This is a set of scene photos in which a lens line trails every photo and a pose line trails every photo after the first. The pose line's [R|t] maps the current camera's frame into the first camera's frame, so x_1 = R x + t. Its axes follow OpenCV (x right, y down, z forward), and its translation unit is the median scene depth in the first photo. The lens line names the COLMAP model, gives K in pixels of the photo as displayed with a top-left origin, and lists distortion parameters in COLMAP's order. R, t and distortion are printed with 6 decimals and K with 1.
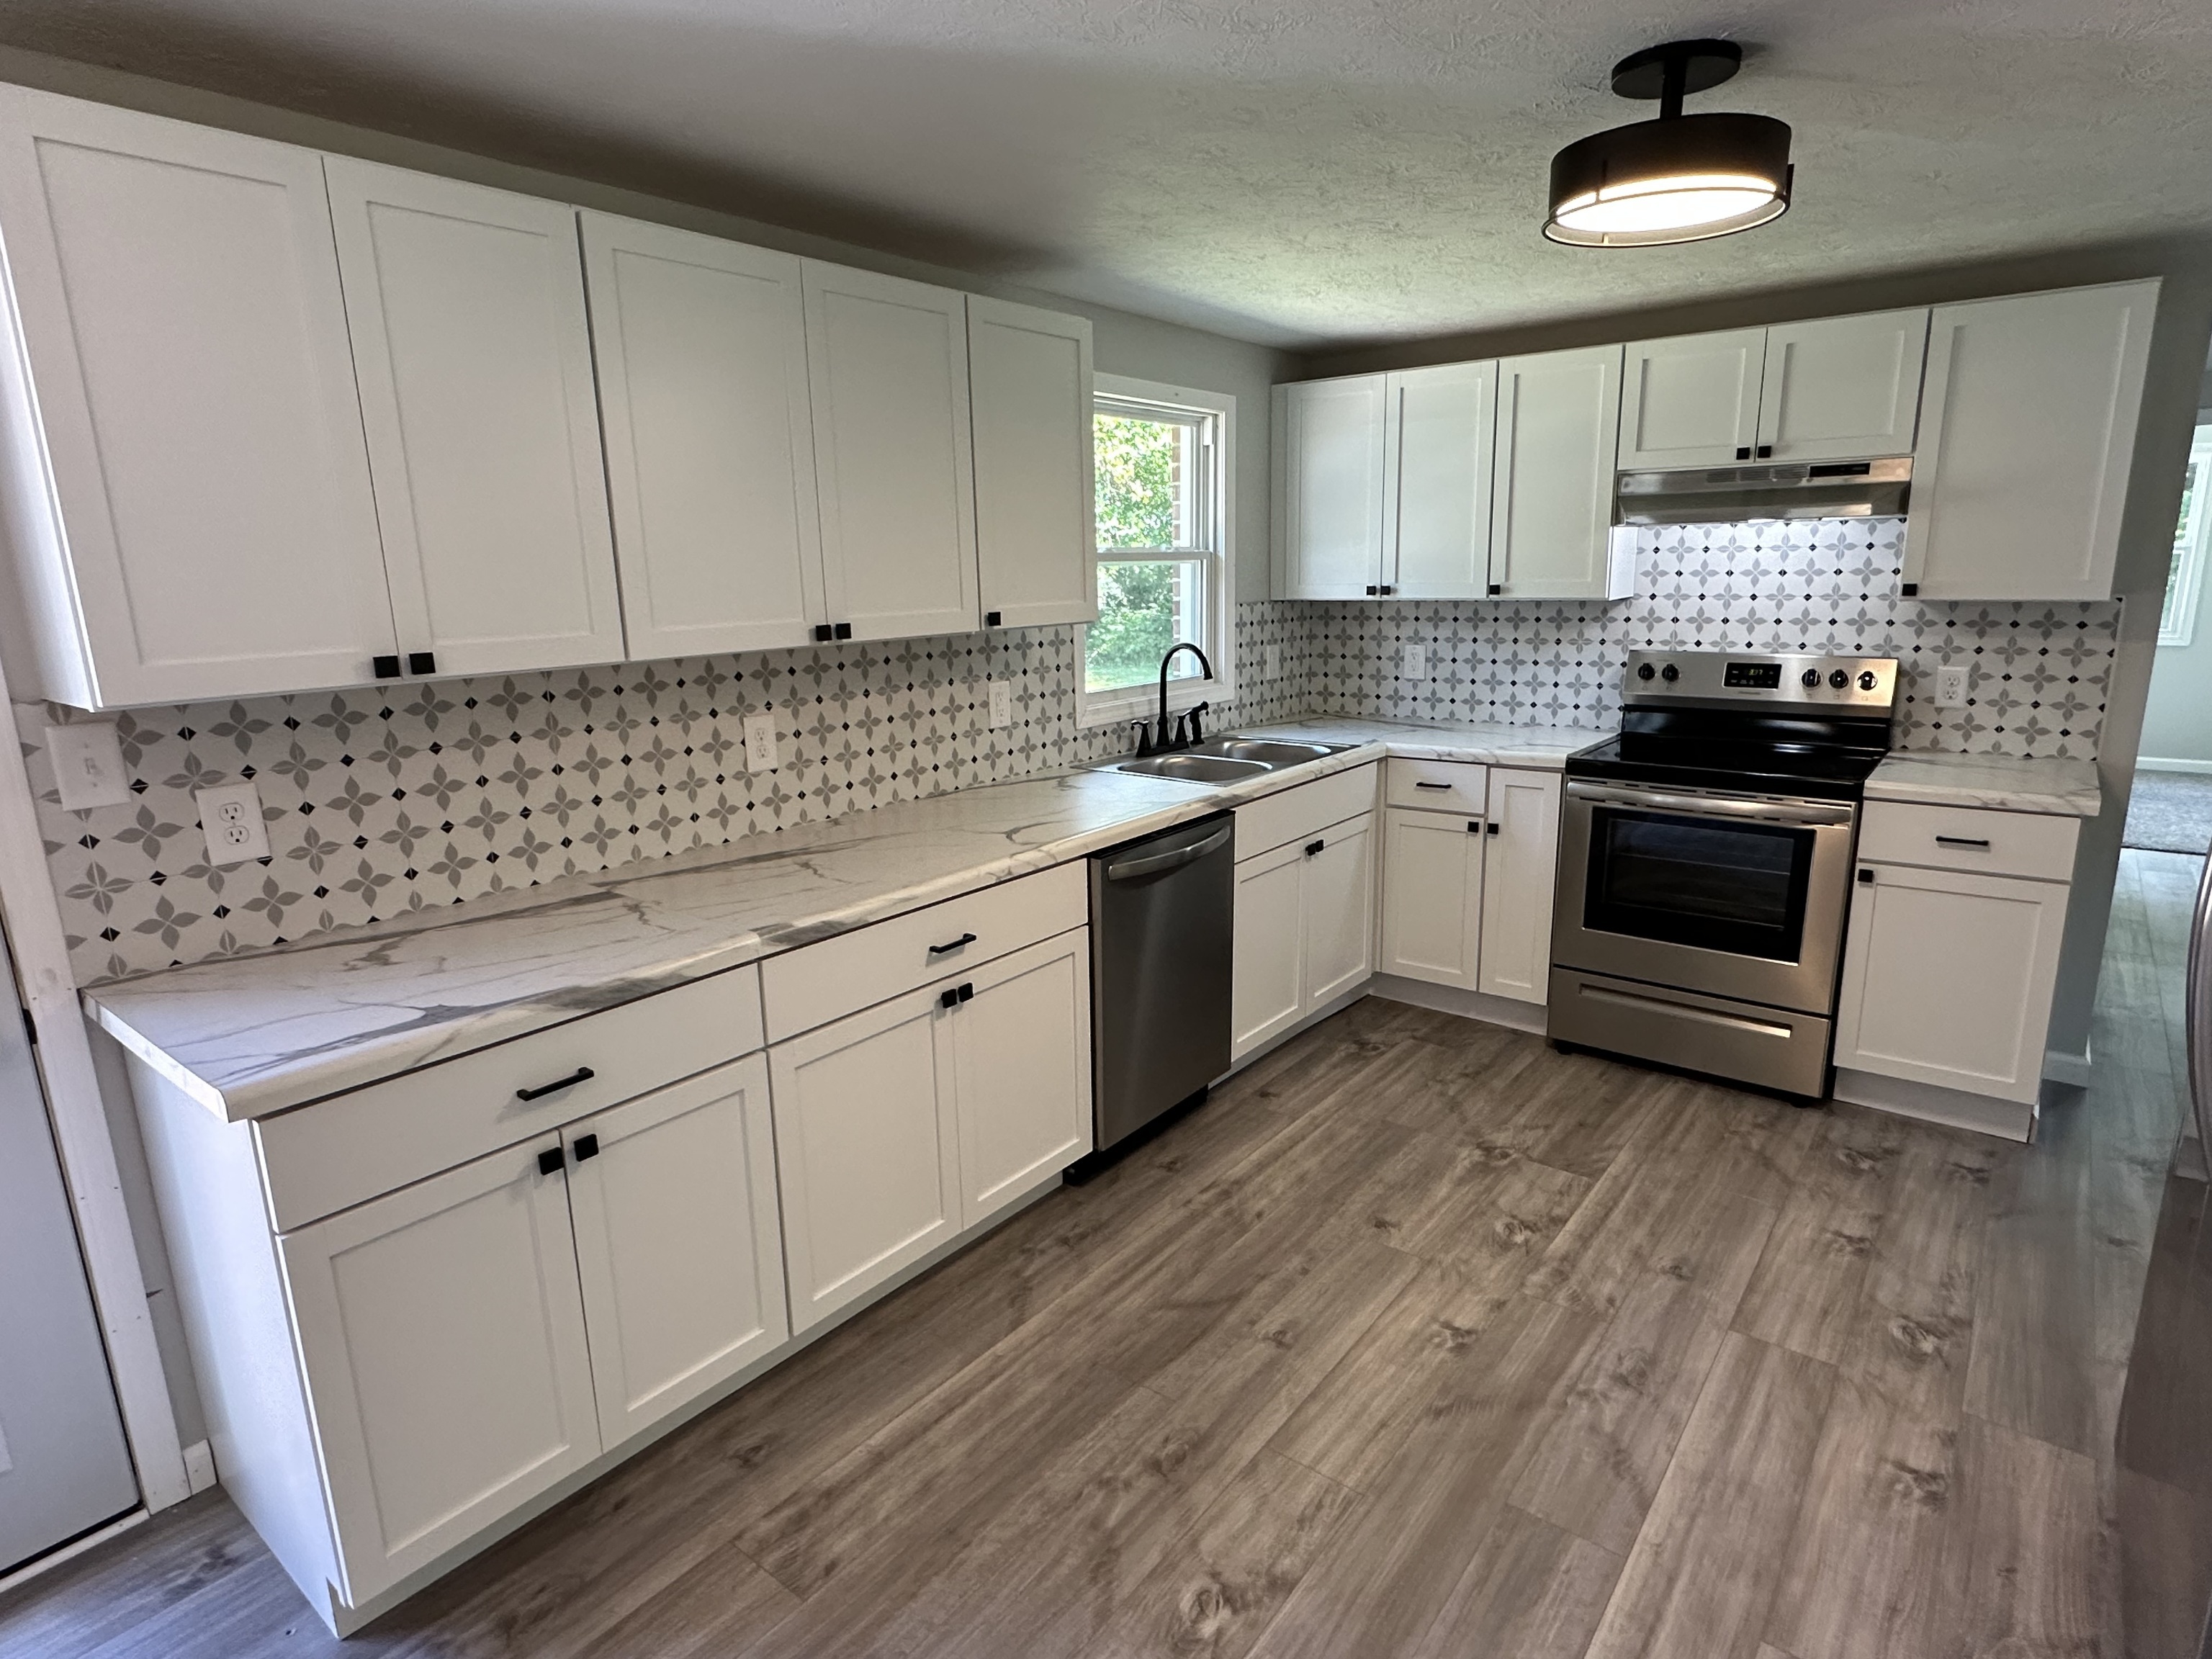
lens RADIAL K [[1207.0, 0, 1106.0], [0, 1207.0, 829.5], [0, 0, 1]] dist [0.002705, 0.000060]
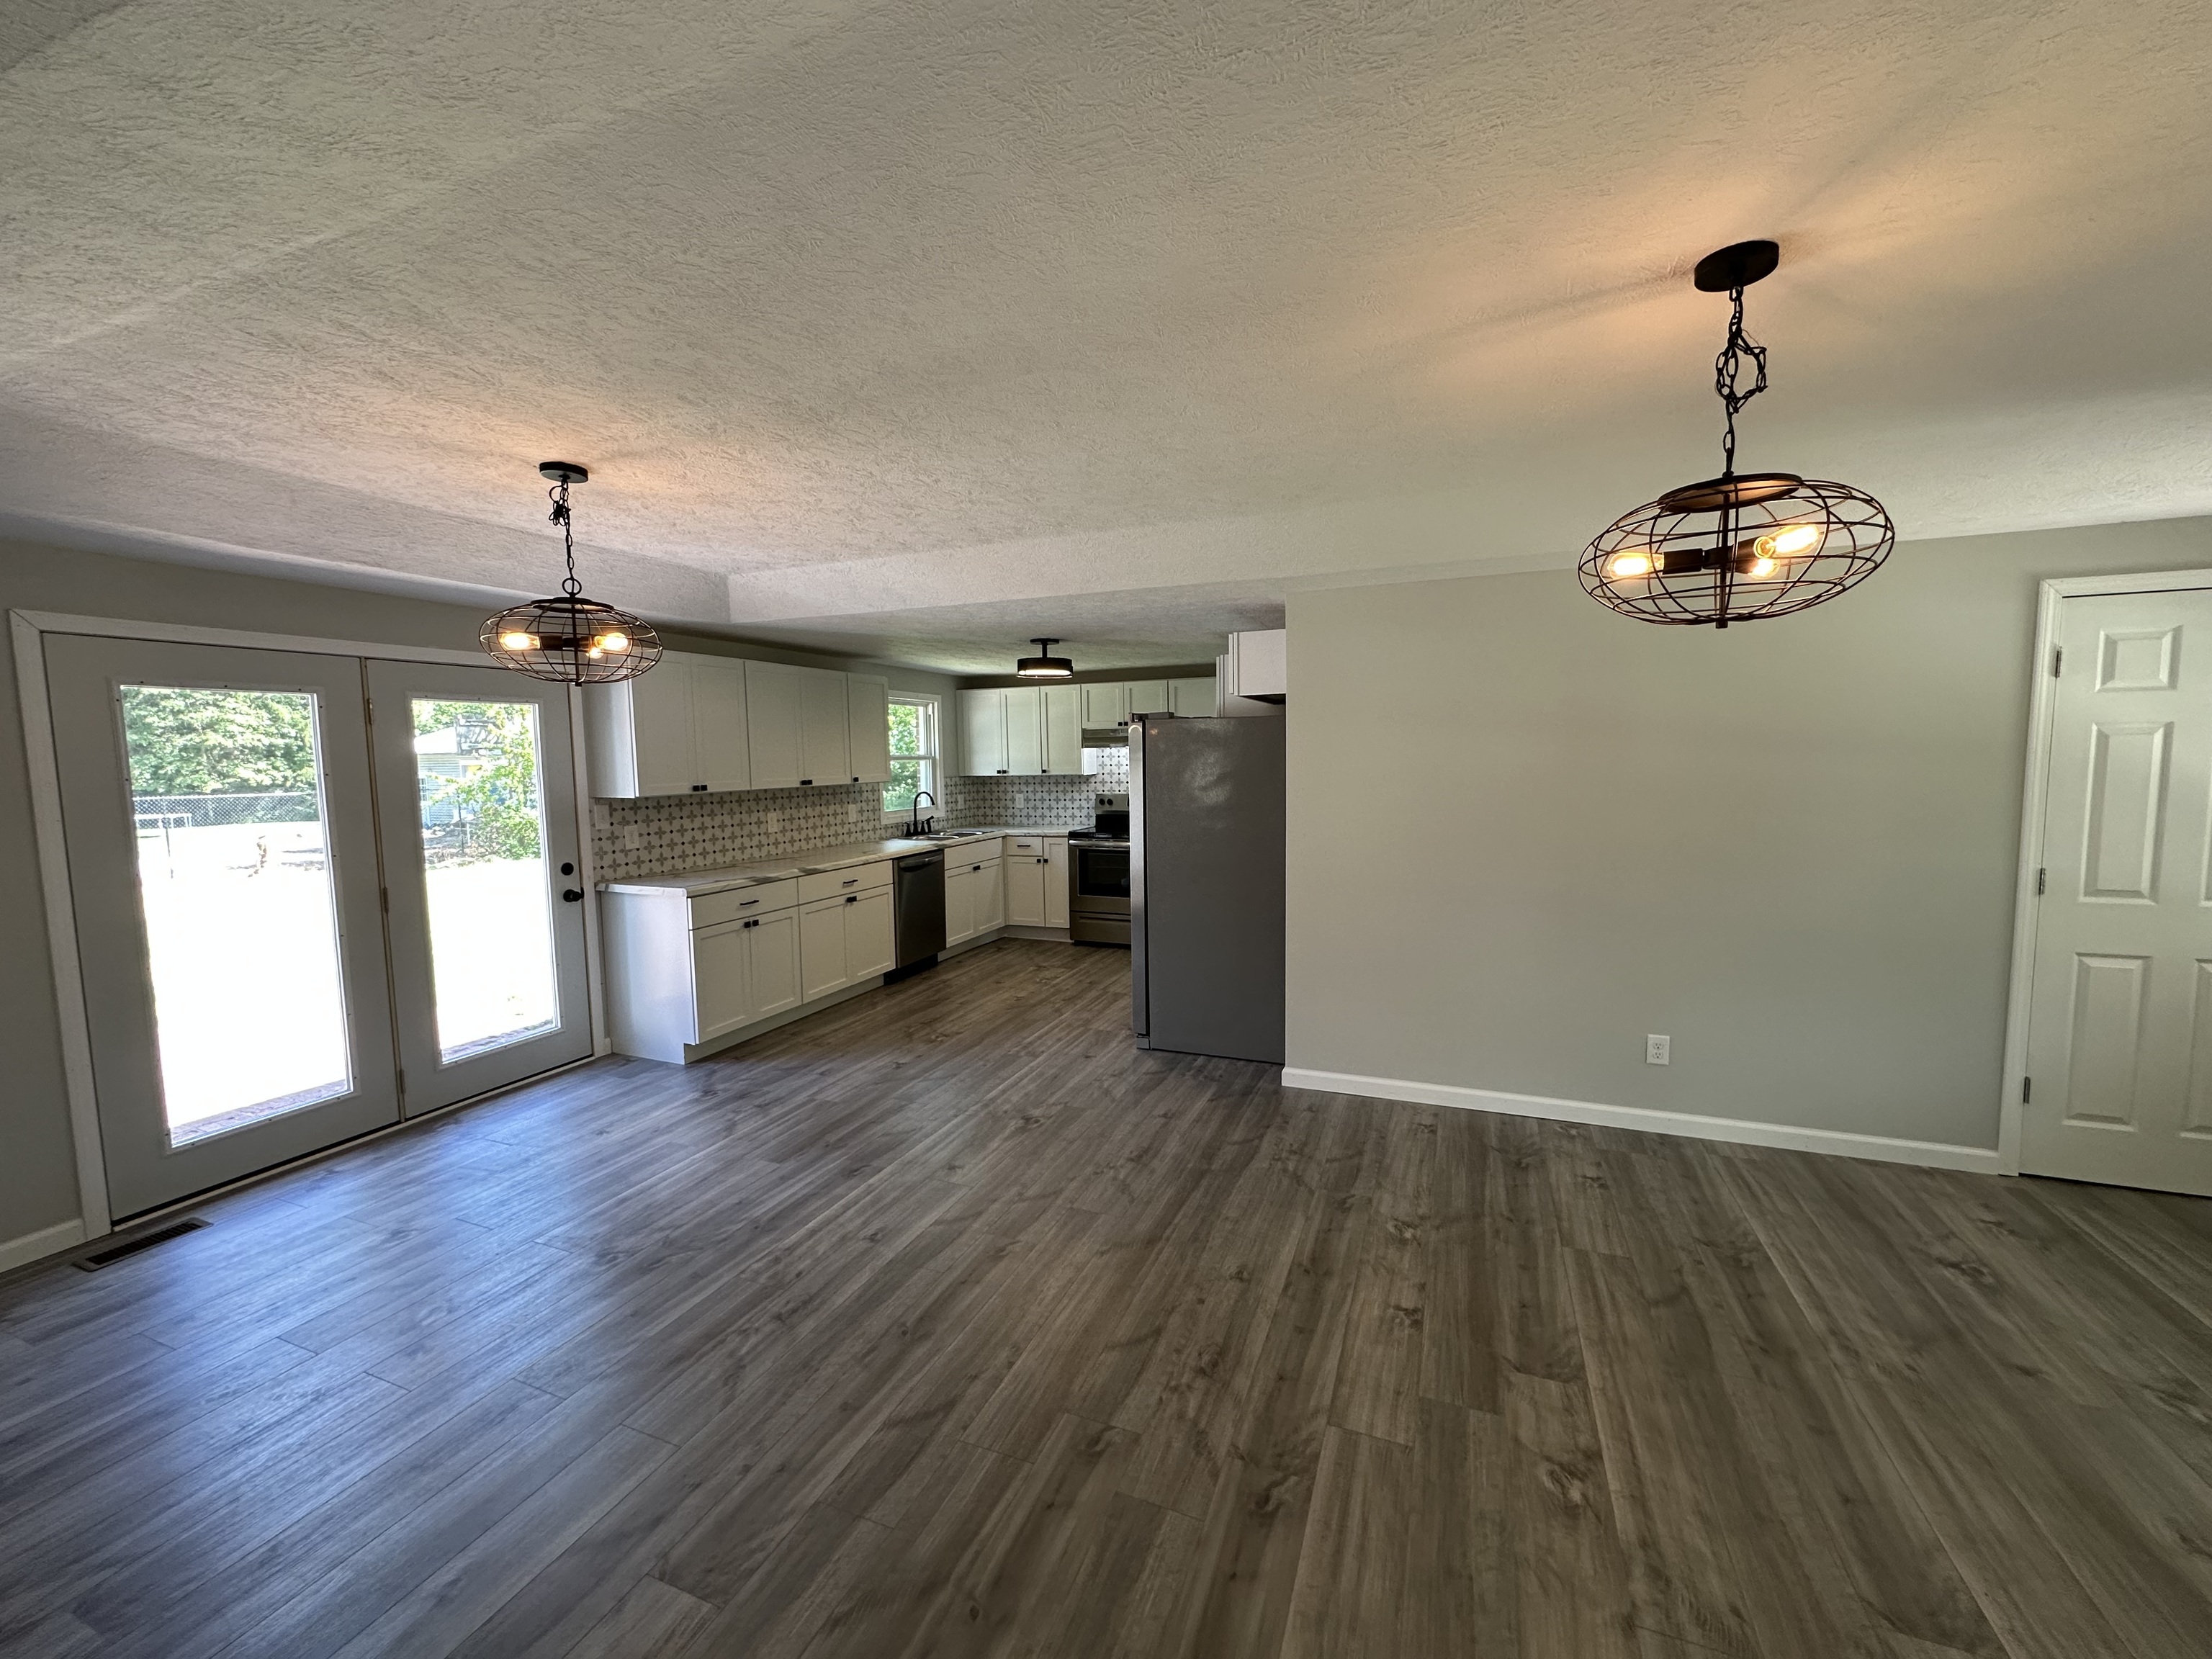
lens RADIAL K [[876.1, 0, 1108.7], [0, 876.1, 827.3], [0, 0, 1]] dist [-0.002465, -0.000211]
pose [[0.961329, -0.017114, 0.274871, -0.069439], [0.055979, 0.989374, -0.134182, 0.193079], [-0.269654, 0.144380, 0.952072, -0.866438]]
